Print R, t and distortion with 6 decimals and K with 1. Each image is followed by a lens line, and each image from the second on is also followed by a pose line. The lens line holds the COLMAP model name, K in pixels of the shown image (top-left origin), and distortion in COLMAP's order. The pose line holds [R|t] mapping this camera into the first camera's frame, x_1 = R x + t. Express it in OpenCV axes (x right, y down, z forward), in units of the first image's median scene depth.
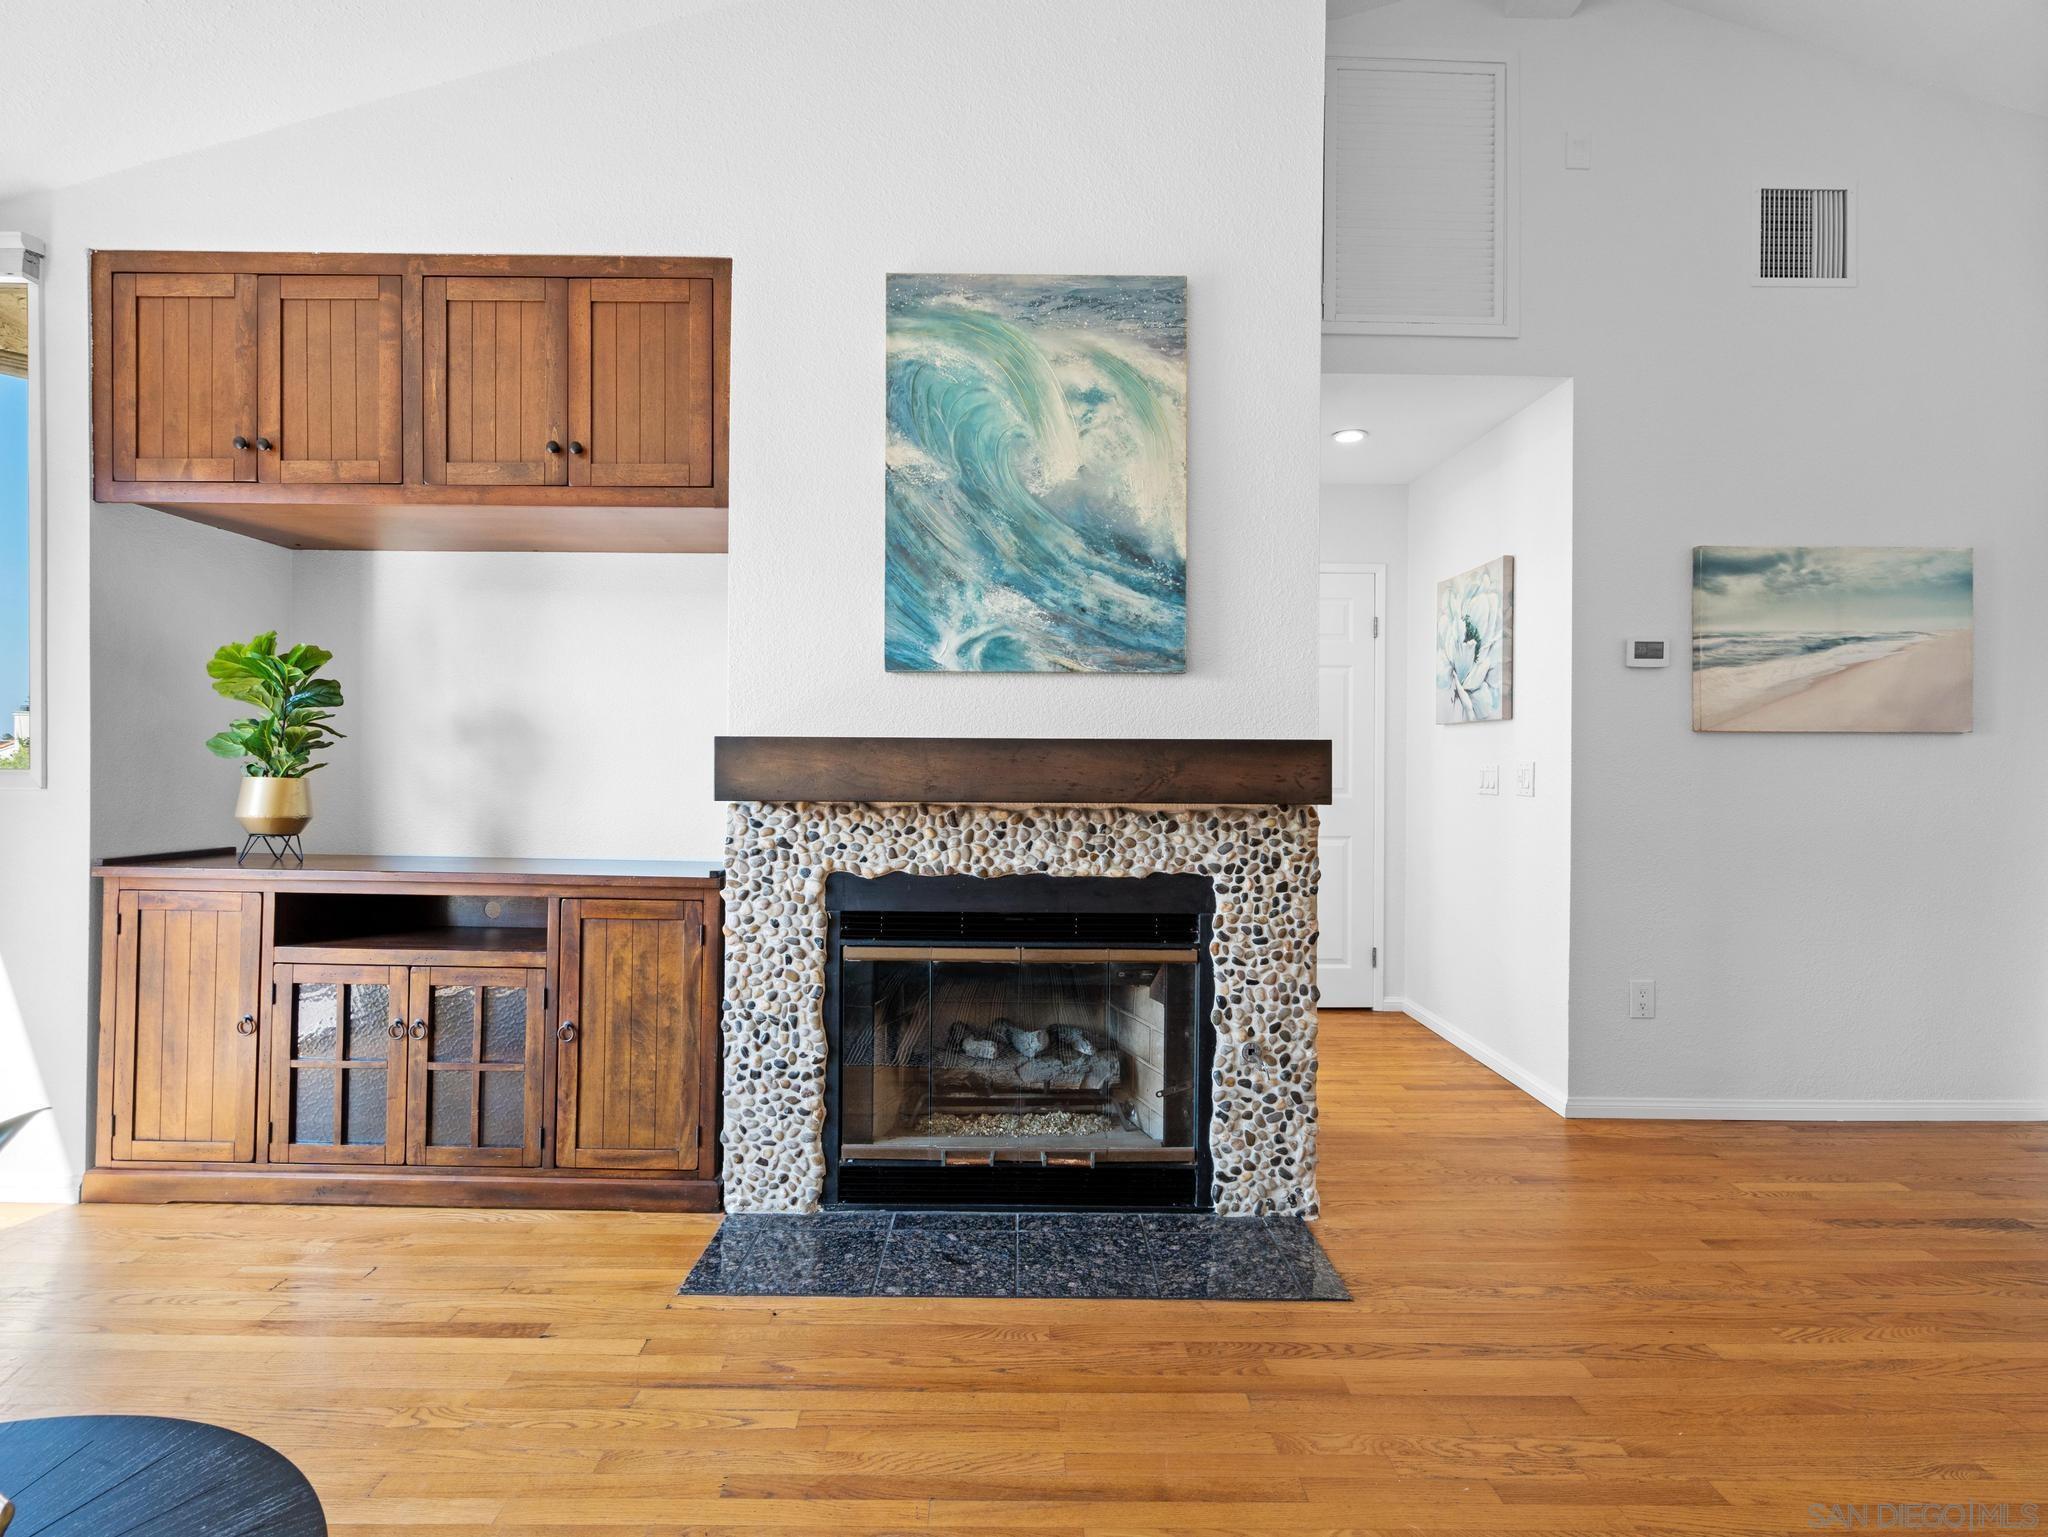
lens RADIAL K [[1048.7, 0, 1023.4], [0, 1048.7, 769.7], [0, 0, 1]] dist [-0.011547, 0.005697]
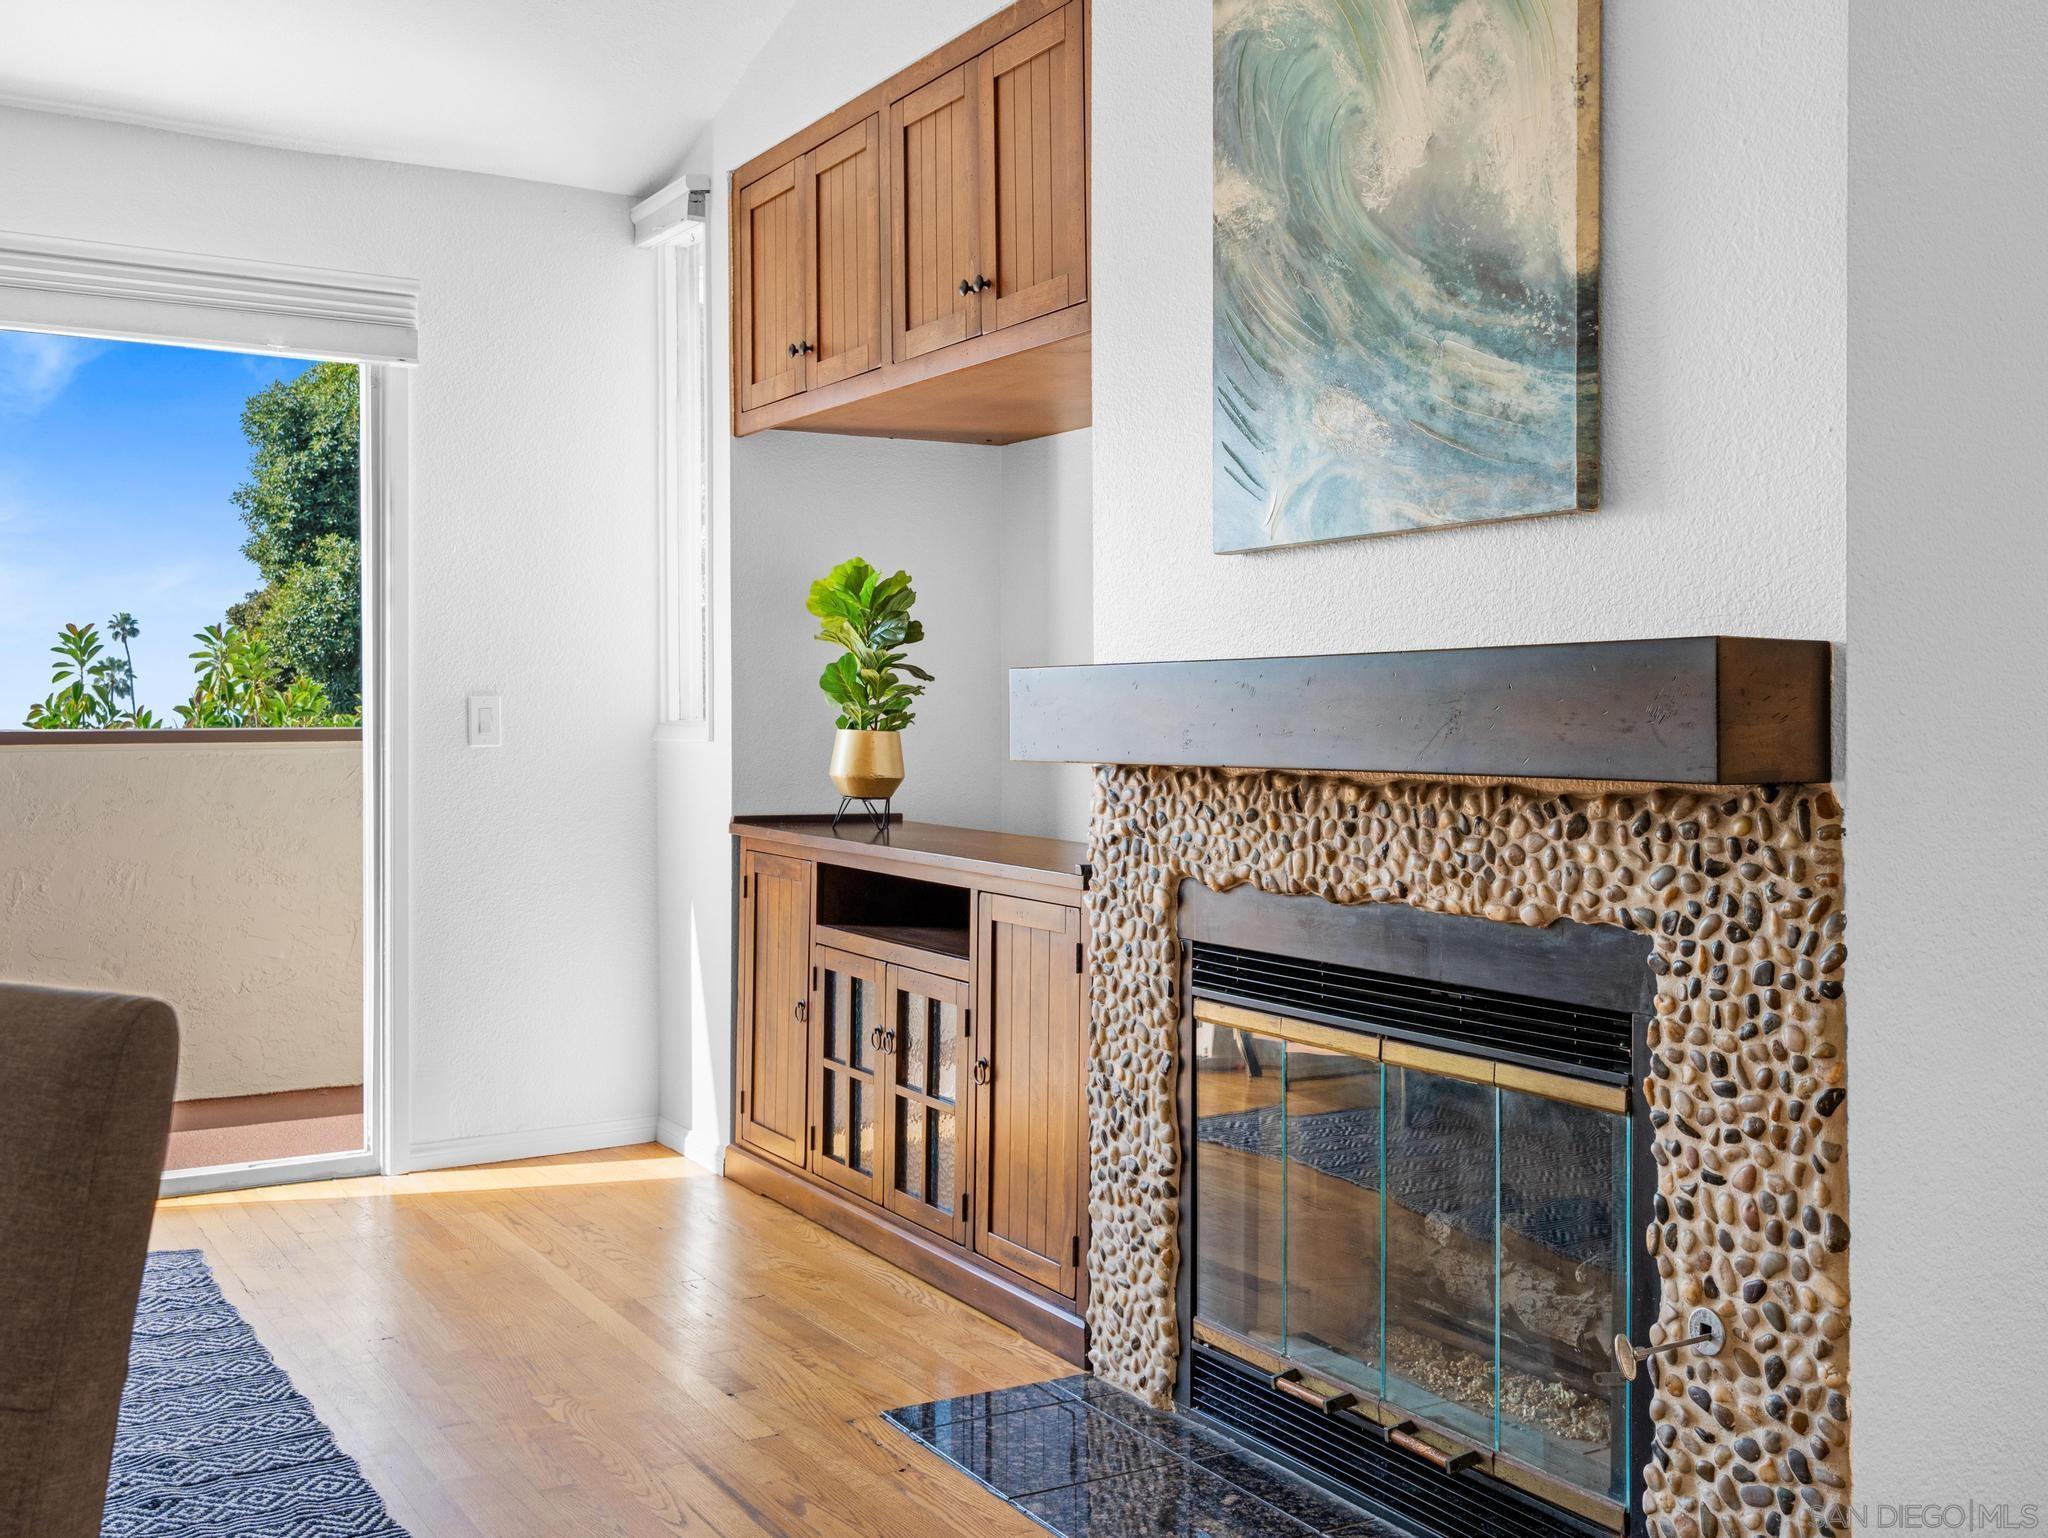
lens RADIAL K [[2029.9, 0, 1023.9], [0, 2029.9, 754.8], [0, 0, 1]] dist [0.016539, 0.000000]
pose [[0.504246, 0.008726, -0.863516, 0.827671], [-0.007954, 0.999953, 0.005459, 0.017785], [0.863523, 0.004116, 0.504292, 0.300663]]
